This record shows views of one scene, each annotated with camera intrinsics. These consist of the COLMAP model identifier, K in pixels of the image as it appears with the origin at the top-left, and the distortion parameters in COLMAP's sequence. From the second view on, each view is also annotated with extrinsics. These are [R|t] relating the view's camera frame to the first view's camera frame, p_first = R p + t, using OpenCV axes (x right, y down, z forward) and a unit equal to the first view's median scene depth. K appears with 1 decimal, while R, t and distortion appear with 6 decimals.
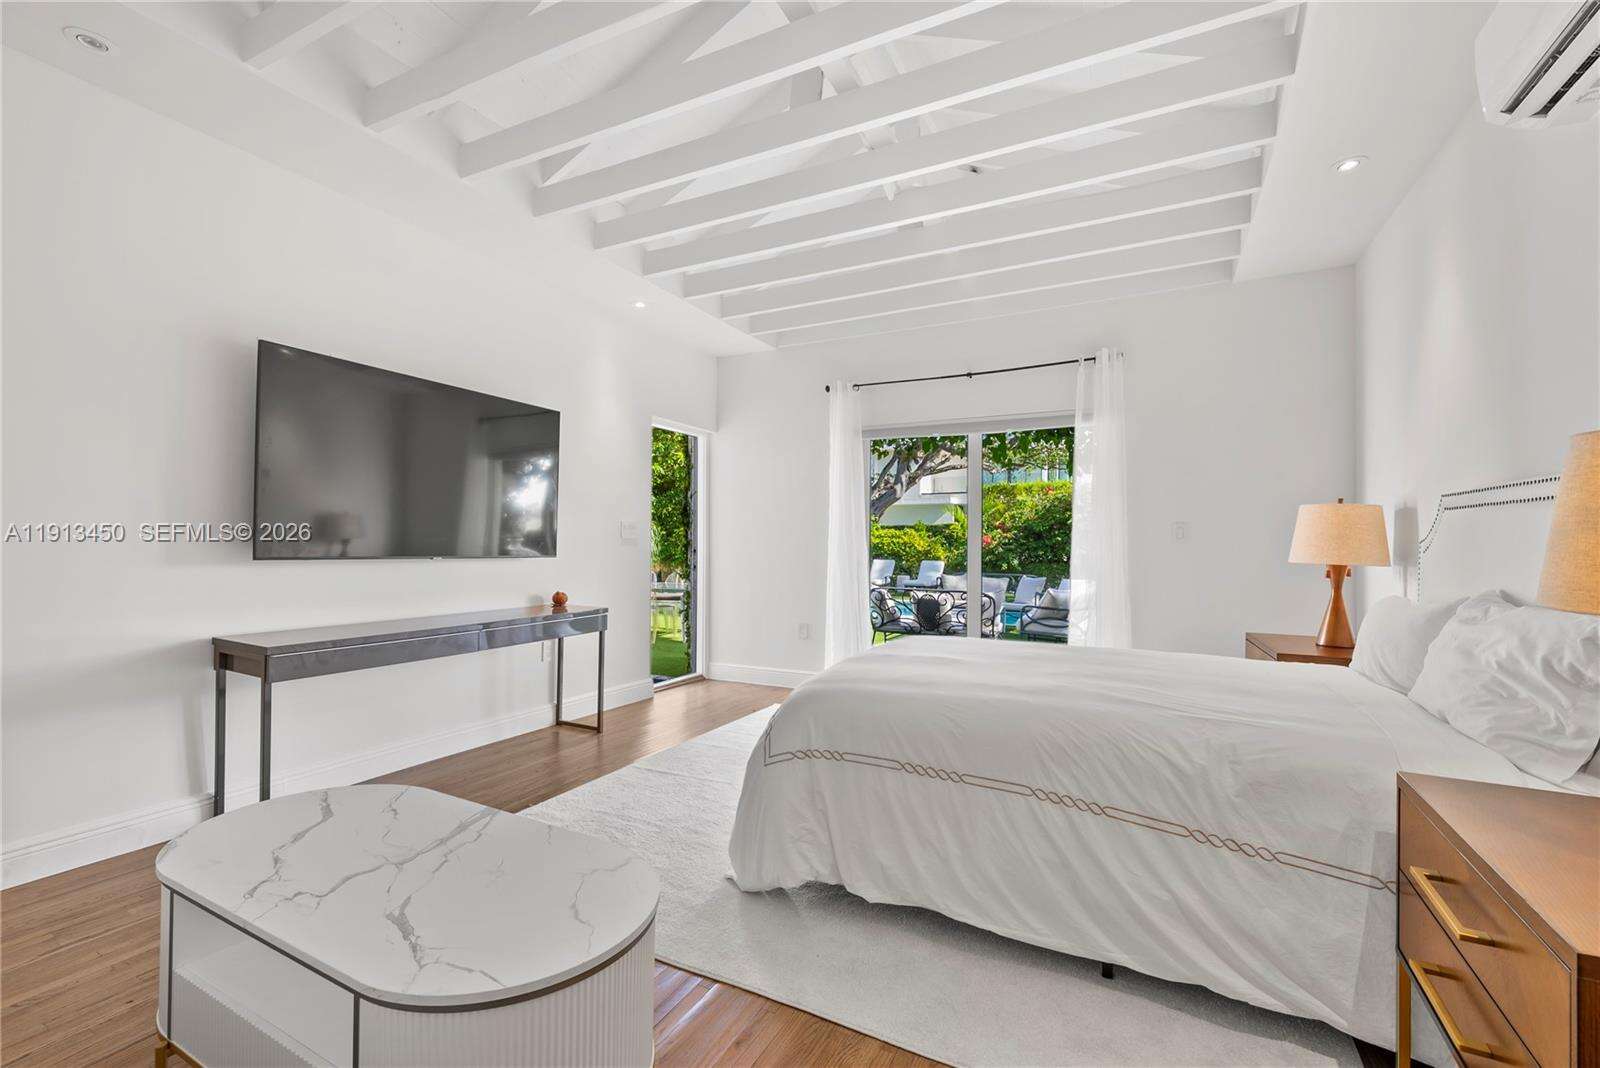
lens RADIAL K [[700.5, 0, 798.6], [0, 700.5, 540.4], [0, 0, 1]] dist [0.001476, 0.000326]
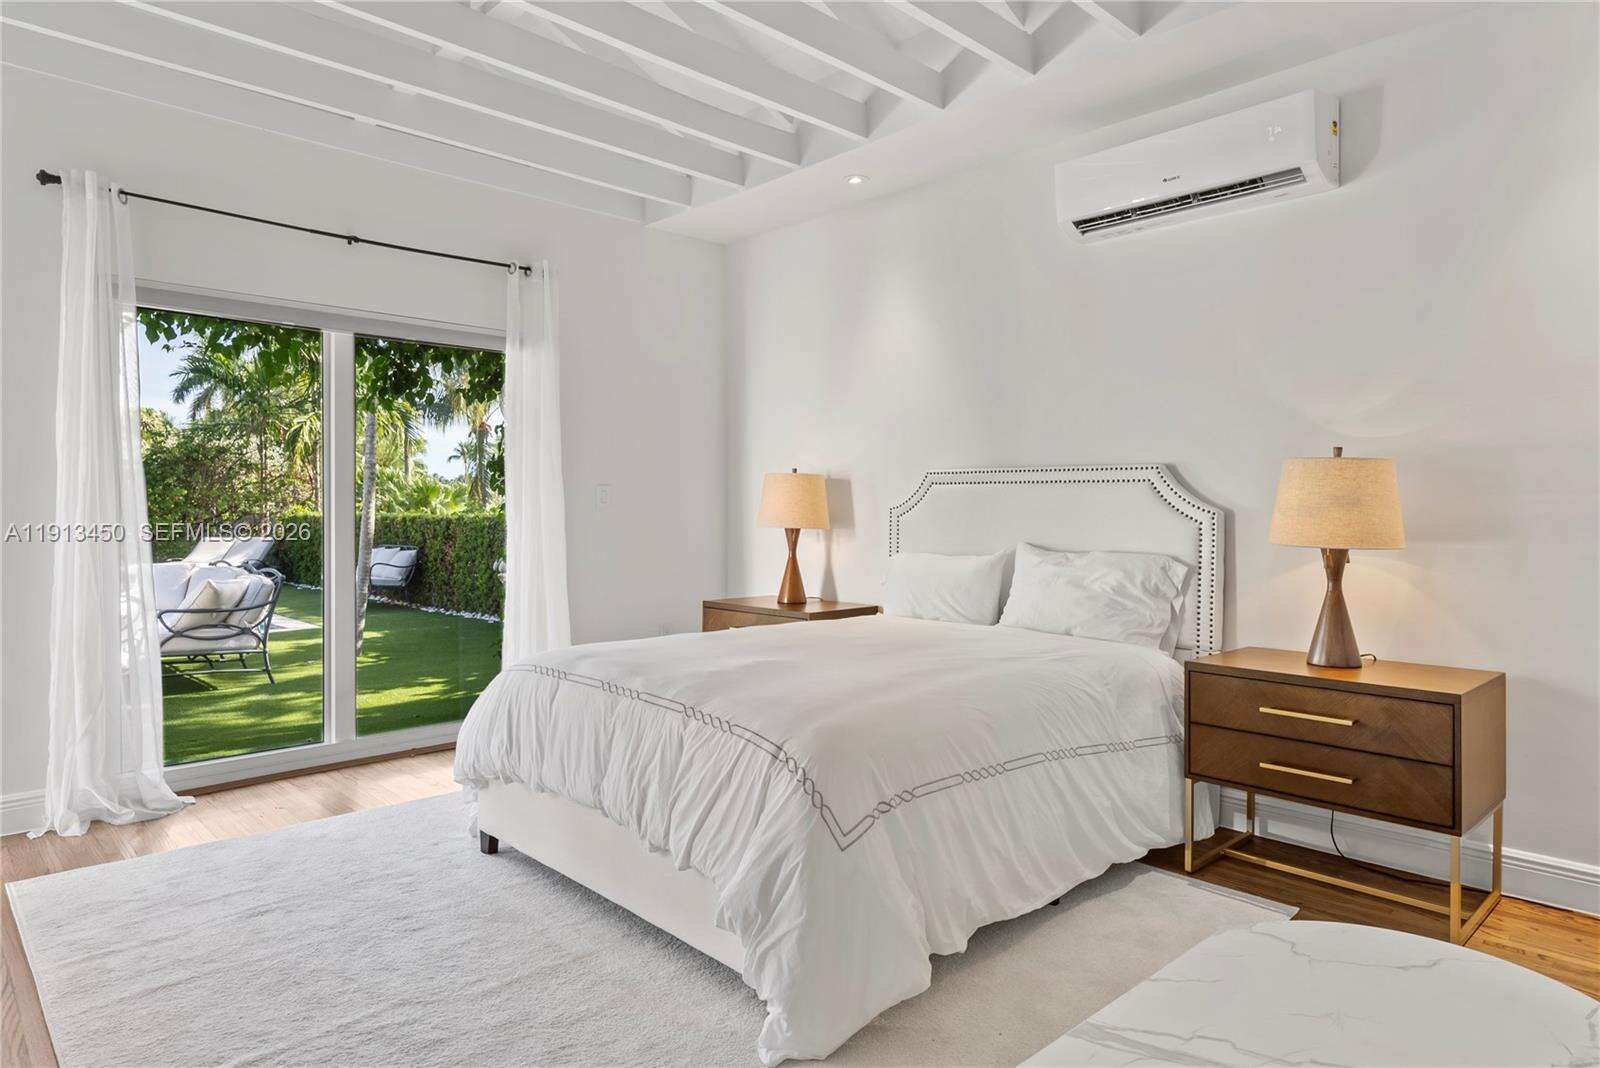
lens RADIAL K [[948.1, 0, 787.5], [0, 948.1, 505.1], [0, 0, 1]] dist [0.001967, -0.002265]
pose [[0.320497, -0.001361, 0.947248, -0.632595], [-0.005737, 0.999978, 0.003378, -0.006803], [-0.947232, -0.006517, 0.320483, 0.524991]]
